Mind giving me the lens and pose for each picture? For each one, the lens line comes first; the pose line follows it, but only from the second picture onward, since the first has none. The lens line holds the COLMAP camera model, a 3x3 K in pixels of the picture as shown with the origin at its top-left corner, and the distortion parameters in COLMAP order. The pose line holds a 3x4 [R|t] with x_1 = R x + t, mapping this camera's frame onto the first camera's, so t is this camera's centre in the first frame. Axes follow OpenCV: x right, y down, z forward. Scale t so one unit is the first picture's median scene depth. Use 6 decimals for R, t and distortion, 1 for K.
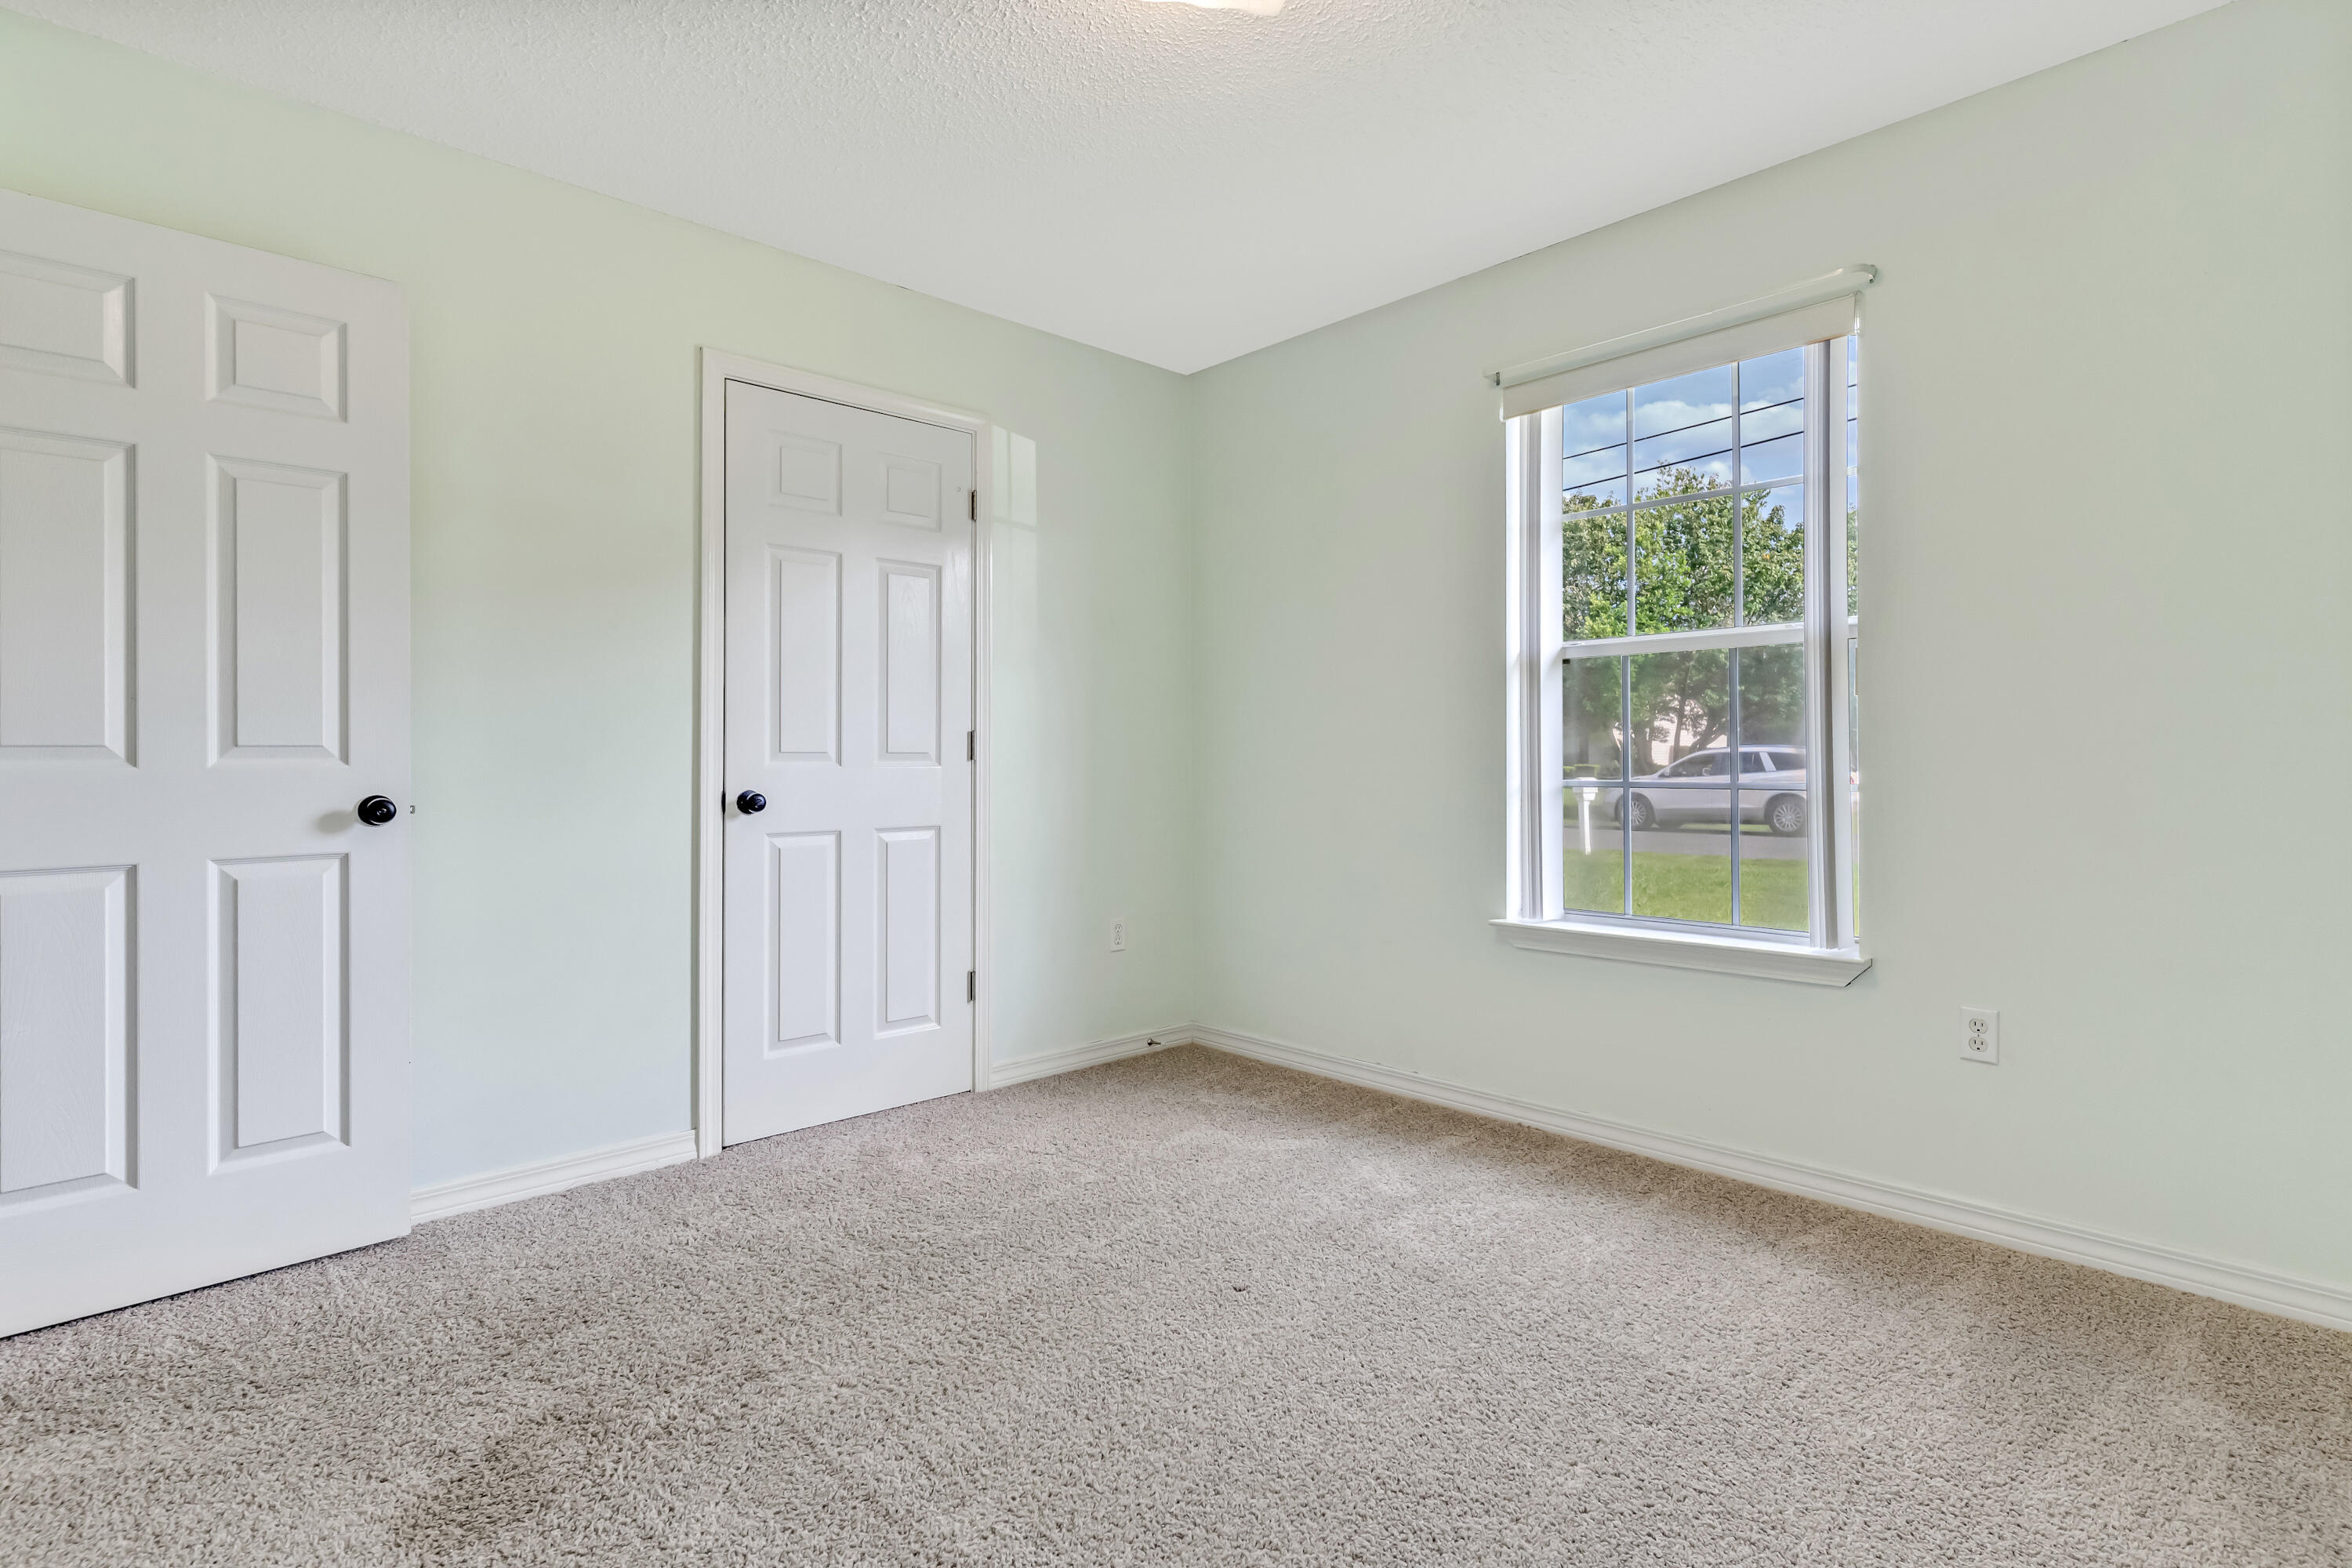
lens RADIAL K [[1132.3, 0, 1178.5], [0, 1132.3, 757.5], [0, 0, 1]] dist [0.003468, 0.000901]
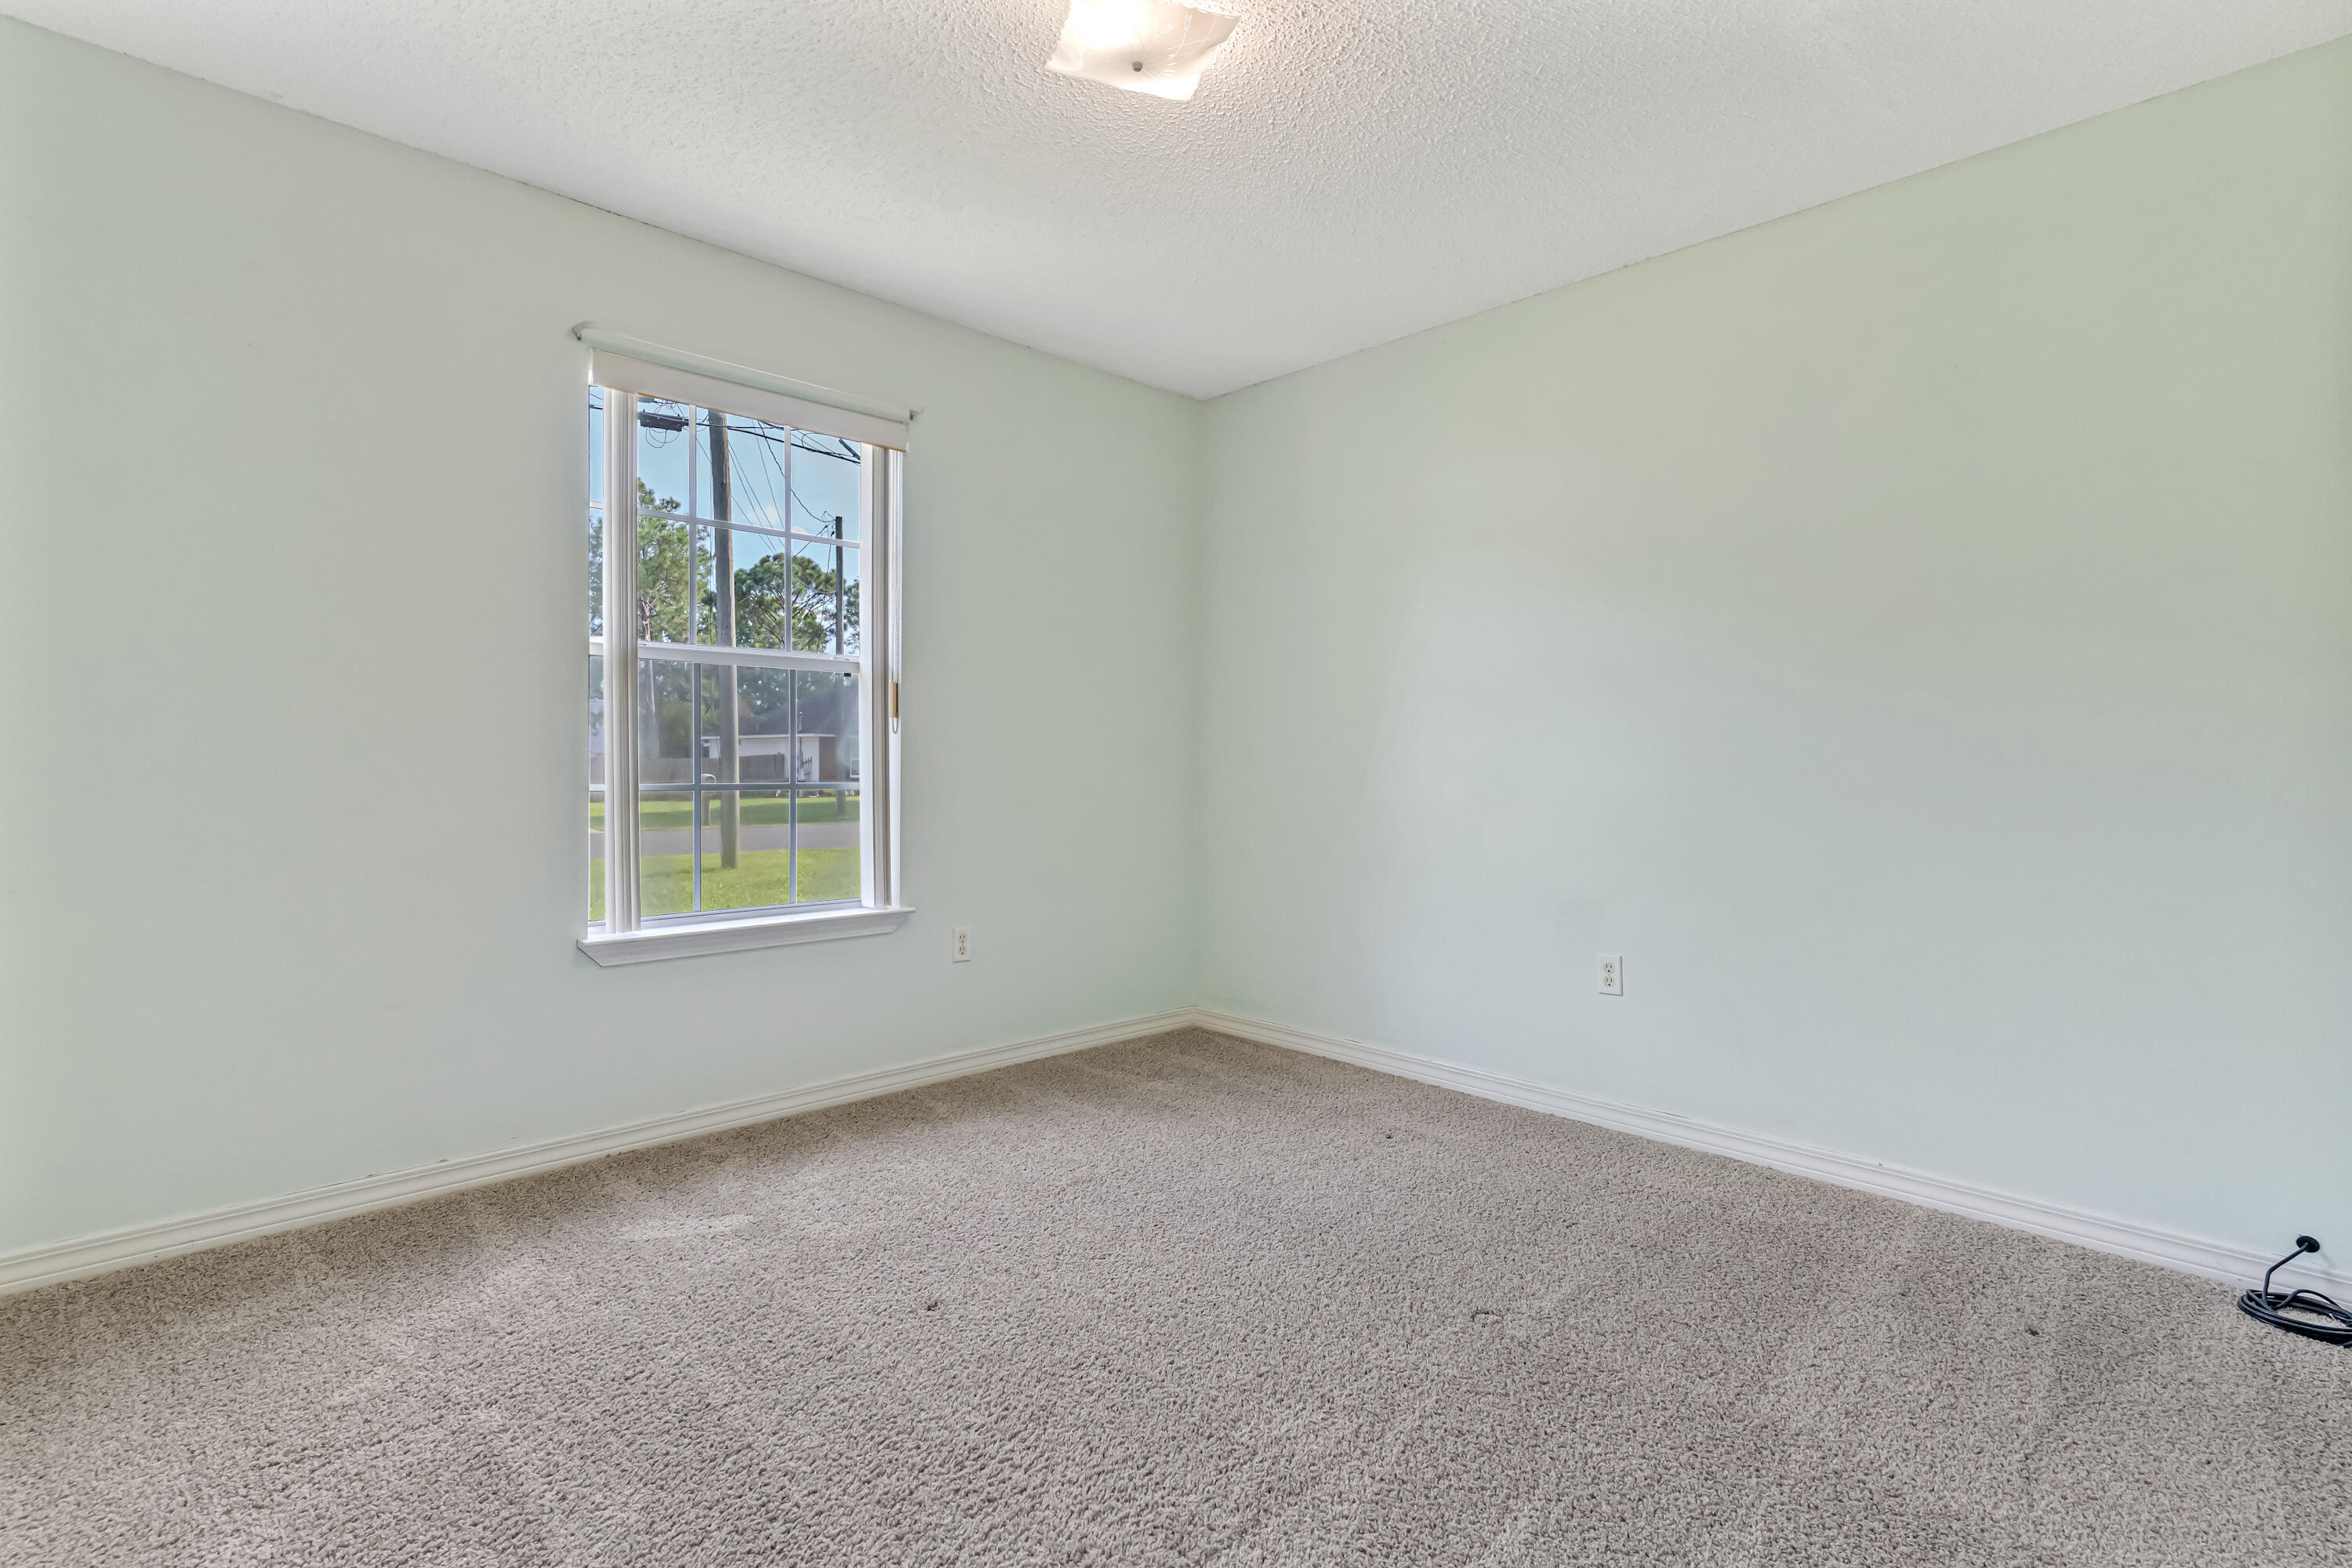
lens RADIAL K [[1118.5, 0, 1176.0], [0, 1118.5, 784.0], [0, 0, 1]] dist [-0.000641, 0.000065]
pose [[-0.018721, 0.000261, 0.999825, -0.740023], [0.000156, 1.000000, -0.000258, 0.025445], [-0.999825, 0.000151, -0.018721, 0.669193]]
